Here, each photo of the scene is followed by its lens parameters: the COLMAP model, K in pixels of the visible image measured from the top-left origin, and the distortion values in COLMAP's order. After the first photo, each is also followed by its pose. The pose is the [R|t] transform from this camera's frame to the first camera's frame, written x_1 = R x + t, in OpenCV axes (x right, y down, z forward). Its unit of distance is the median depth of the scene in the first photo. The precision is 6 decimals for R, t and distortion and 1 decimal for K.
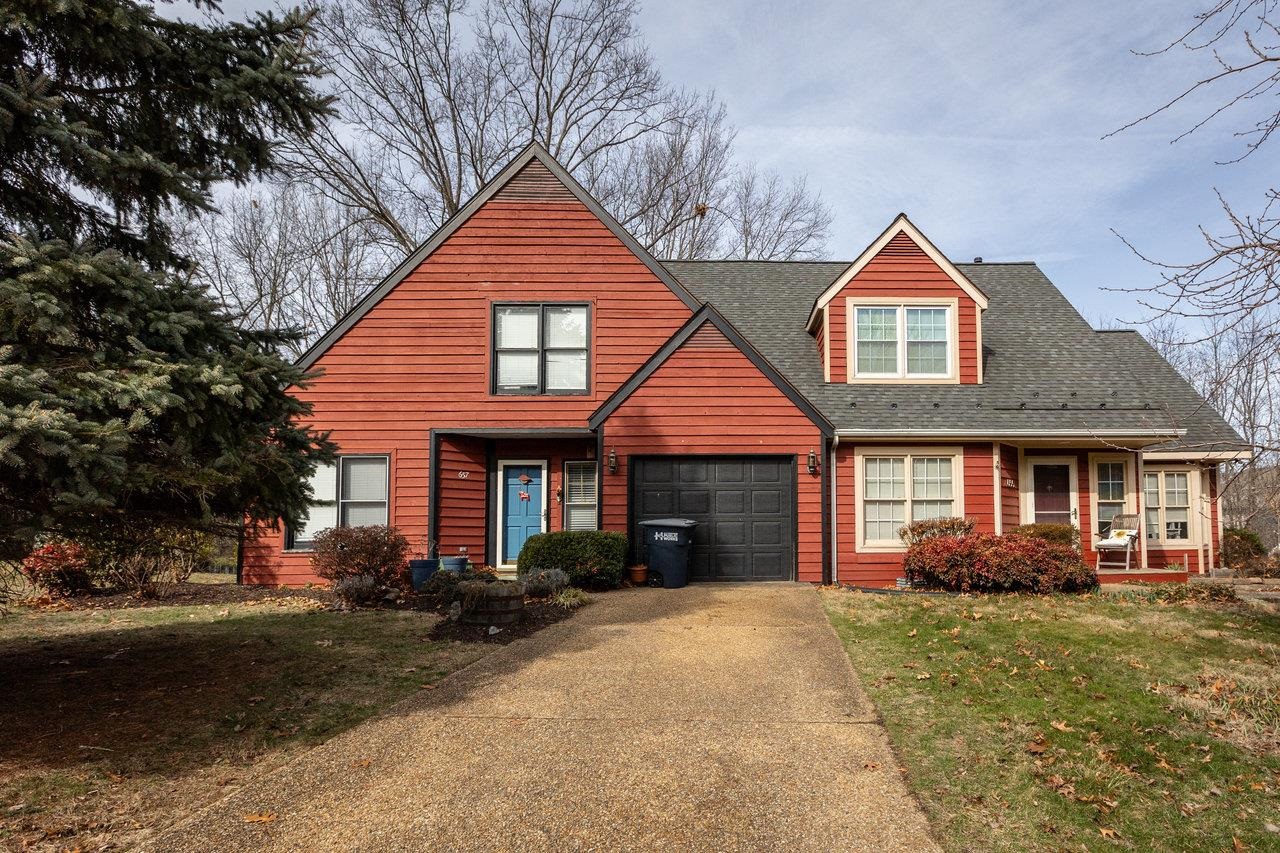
lens RADIAL K [[659.0, 0, 737.3], [0, 659.0, 507.5], [0, 0, 1]] dist [-0.000322, 0.000667]
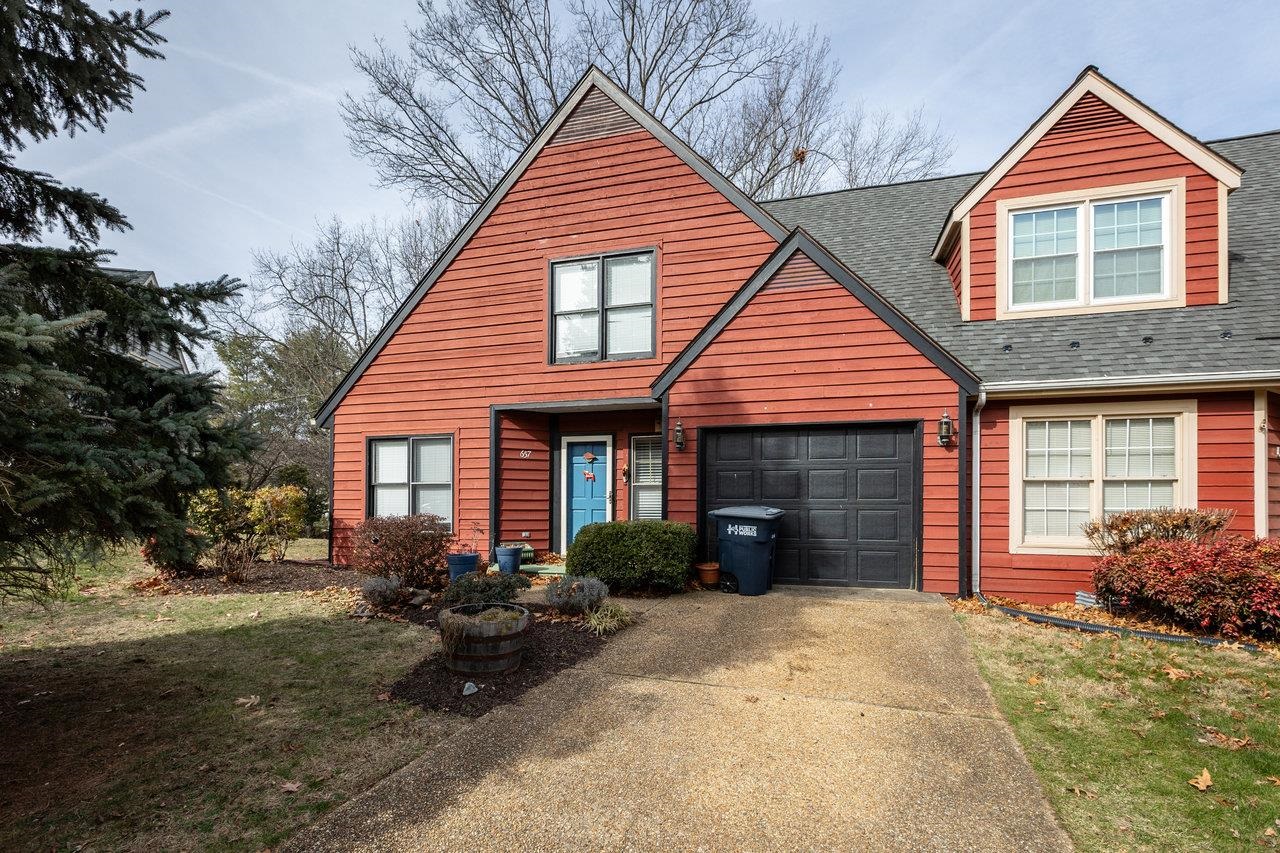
lens RADIAL K [[611.4, 0, 633.7], [0, 611.4, 495.6], [0, 0, 1]] dist [-0.000219, 0.000816]
pose [[0.947378, 0.005872, -0.320062, 0.003479], [0.007201, 0.999188, 0.039647, -0.024643], [0.320035, -0.039866, 0.946567, 0.237383]]
